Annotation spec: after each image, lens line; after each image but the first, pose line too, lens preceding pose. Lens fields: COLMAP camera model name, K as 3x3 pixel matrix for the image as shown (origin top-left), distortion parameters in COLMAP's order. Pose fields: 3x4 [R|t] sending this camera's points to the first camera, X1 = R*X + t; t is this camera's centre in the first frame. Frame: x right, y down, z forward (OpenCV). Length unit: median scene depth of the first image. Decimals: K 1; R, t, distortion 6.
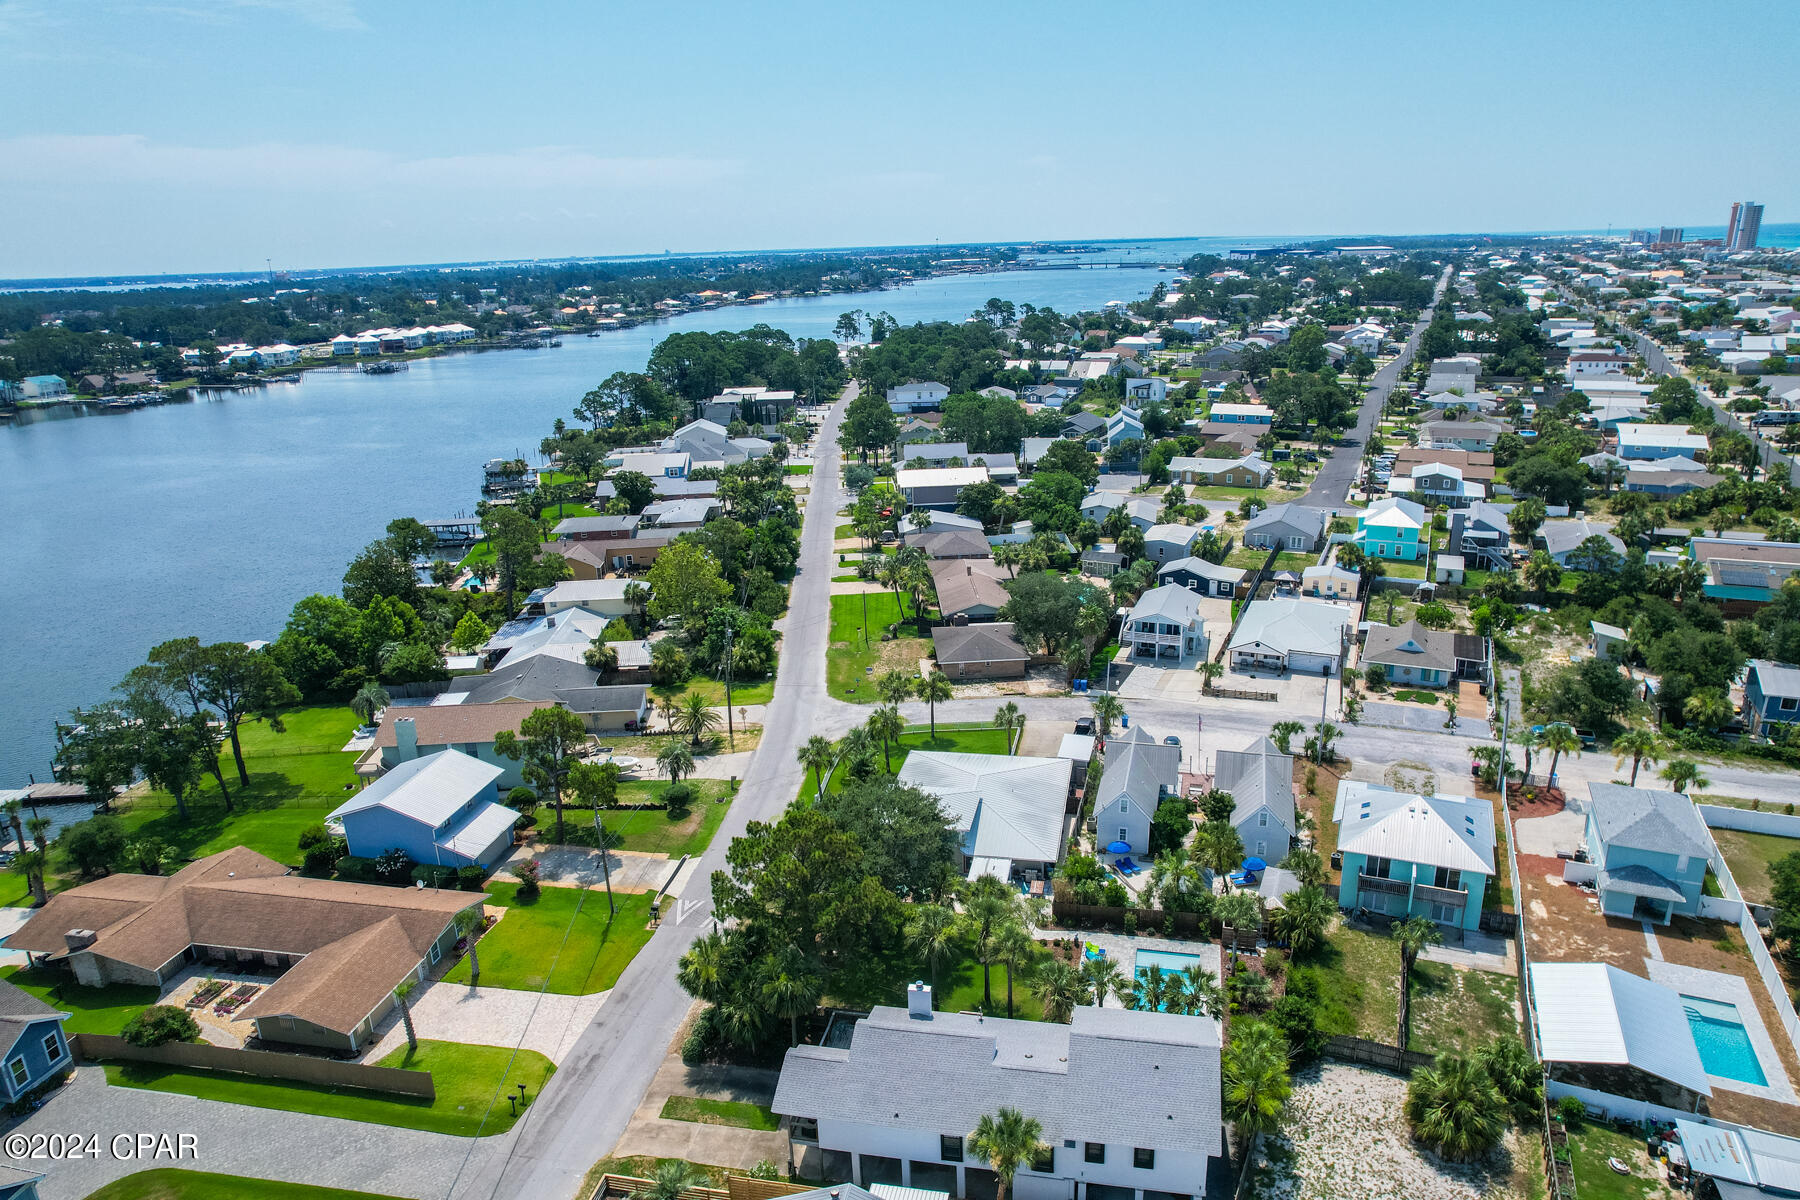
lens RADIAL K [[1169.3, 0, 900.0], [0, 1169.3, 600.0], [0, 0, 1]] dist [-0.071803, 0.077604]
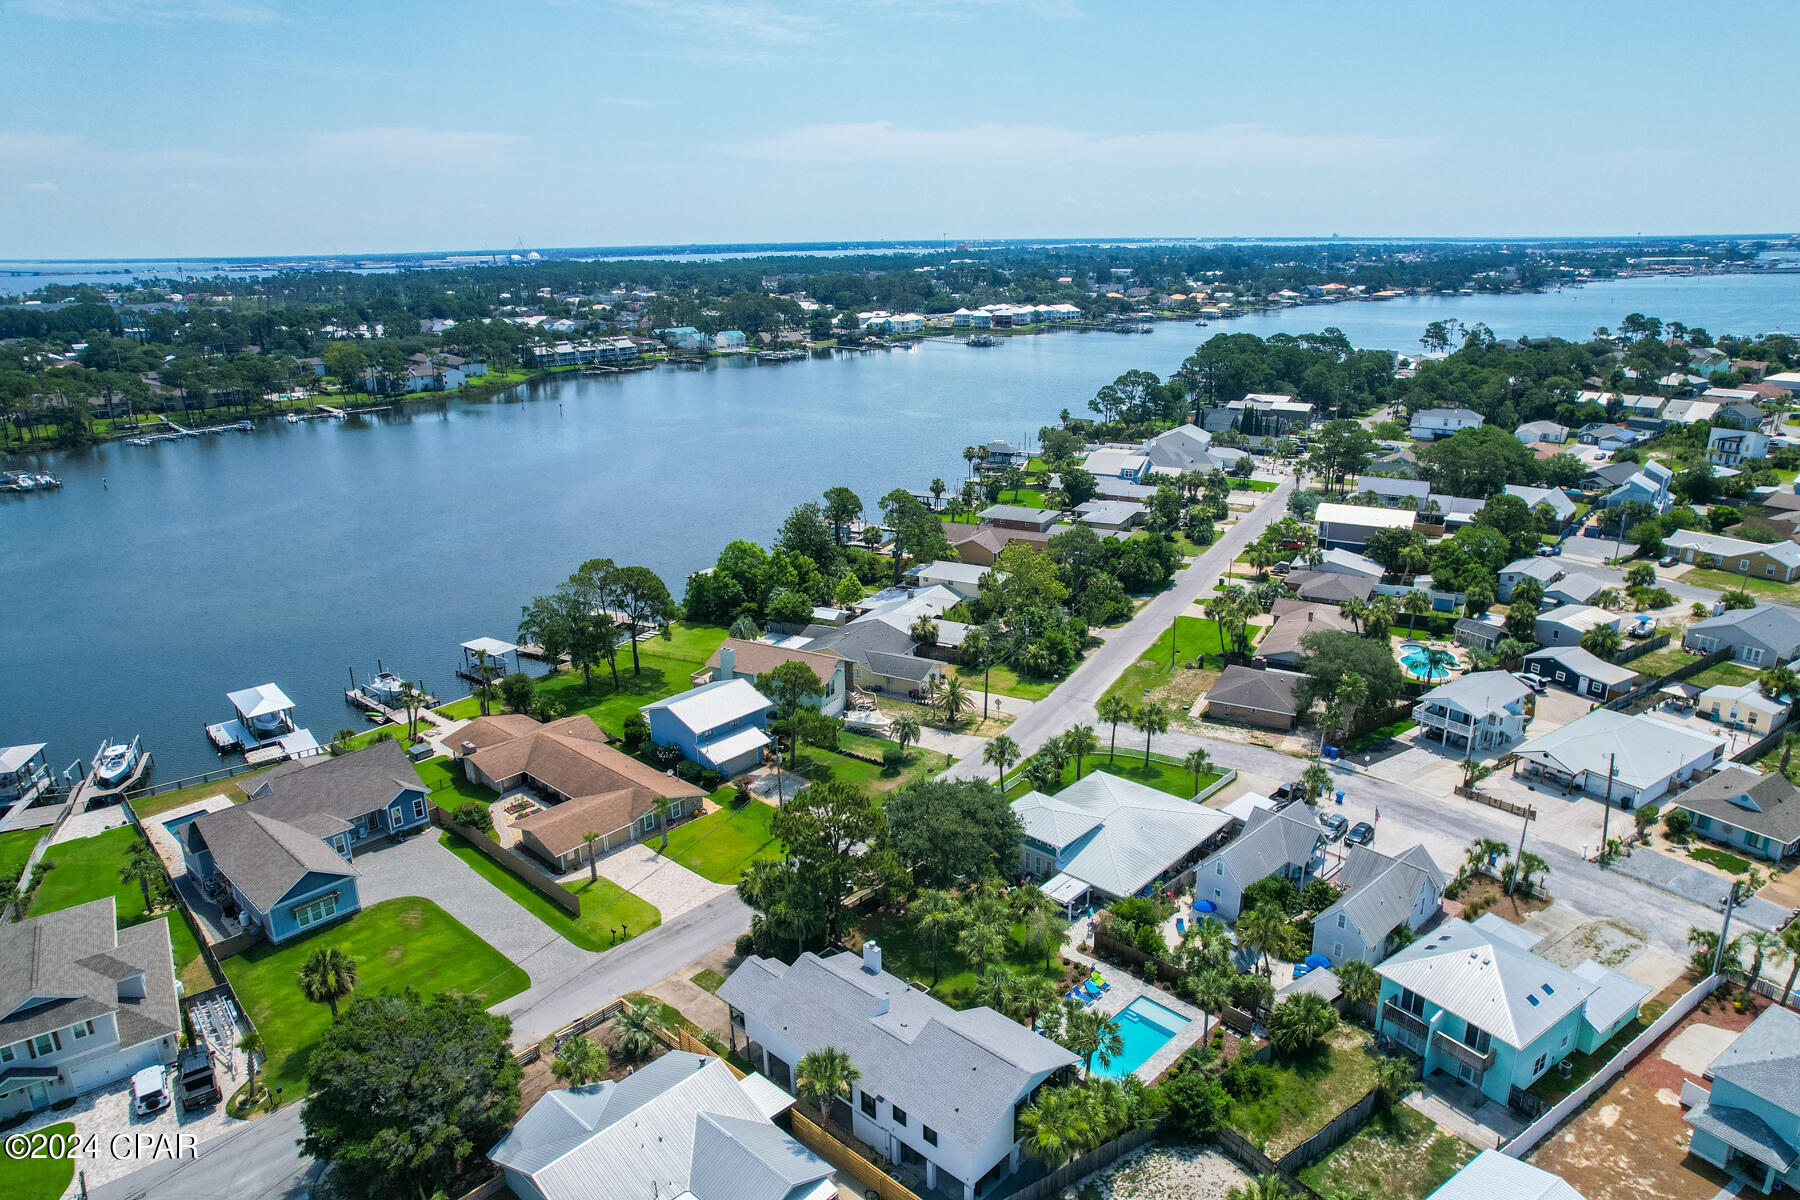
lens RADIAL K [[1169.3, 0, 900.0], [0, 1169.3, 600.0], [0, 0, 1]] dist [-0.071803, 0.077604]
pose [[0.854101, 0.175664, -0.489543, 0.237972], [-0.166784, 0.984035, 0.062118, -0.041340], [0.492640, 0.028592, 0.869764, -0.017270]]
